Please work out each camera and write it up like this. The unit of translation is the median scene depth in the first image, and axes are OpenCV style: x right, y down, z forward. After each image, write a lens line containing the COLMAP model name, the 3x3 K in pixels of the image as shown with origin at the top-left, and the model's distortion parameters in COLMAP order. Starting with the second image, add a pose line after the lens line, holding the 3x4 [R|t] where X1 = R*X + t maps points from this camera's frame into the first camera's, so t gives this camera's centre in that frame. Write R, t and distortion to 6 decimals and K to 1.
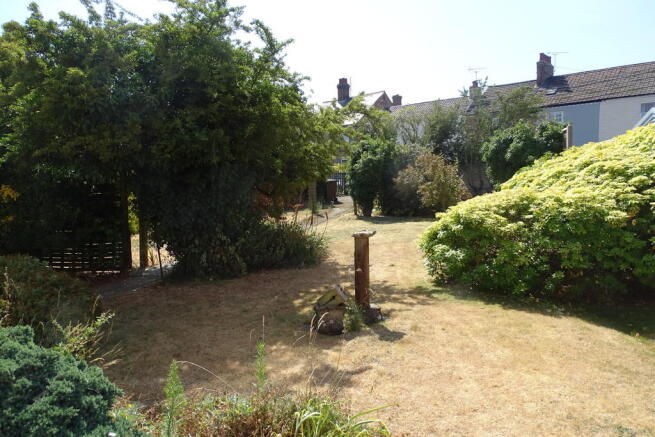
lens RADIAL K [[464.2, 0, 327.9], [0, 464.2, 218.6], [0, 0, 1]] dist [-0.004929, -0.000101]
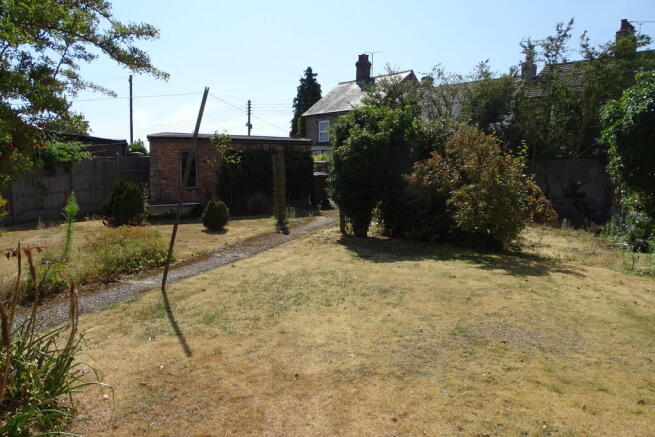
lens RADIAL K [[464.2, 0, 327.1], [0, 464.2, 218.4], [0, 0, 1]] dist [-0.004929, -0.000101]
pose [[0.996947, 0.054197, -0.056209, 0.077338], [-0.053757, 0.998511, 0.009315, -0.031697], [0.056630, -0.006265, 0.998376, 0.411325]]
